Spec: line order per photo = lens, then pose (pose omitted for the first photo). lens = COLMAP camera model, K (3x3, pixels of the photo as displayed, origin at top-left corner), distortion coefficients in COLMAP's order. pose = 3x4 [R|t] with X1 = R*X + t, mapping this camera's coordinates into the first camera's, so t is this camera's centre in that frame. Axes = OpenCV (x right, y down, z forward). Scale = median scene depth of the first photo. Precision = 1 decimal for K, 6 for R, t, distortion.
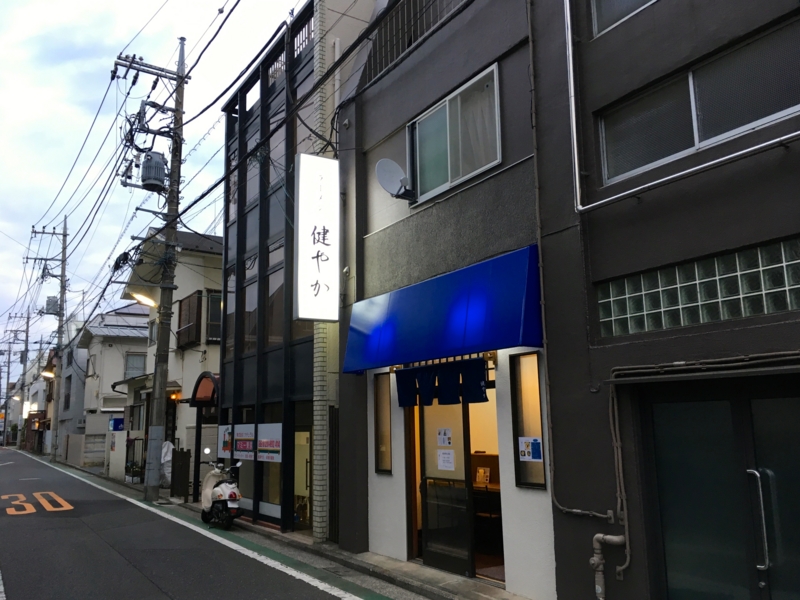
lens RADIAL K [[706.3, 0, 397.0], [0, 706.3, 305.2], [0, 0, 1]] dist [0.056363, -0.105947]
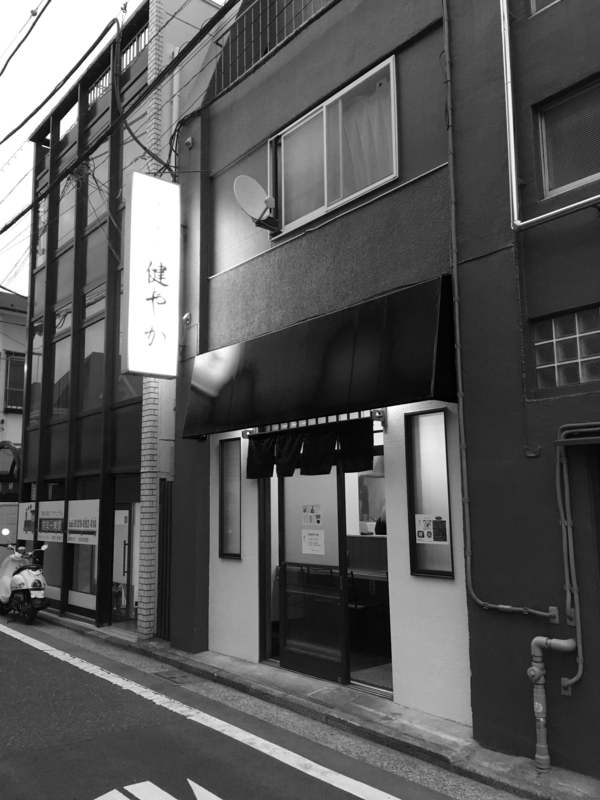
lens RADIAL K [[706.3, 0, 300.0], [0, 706.3, 400.0], [0, 0, 1]] dist [0.056363, -0.105947]
pose [[0.990635, 0.023448, 0.134508, -0.055592], [-0.026135, 0.999492, 0.018245, 0.034039], [-0.134012, -0.021589, 0.990744, 0.167850]]
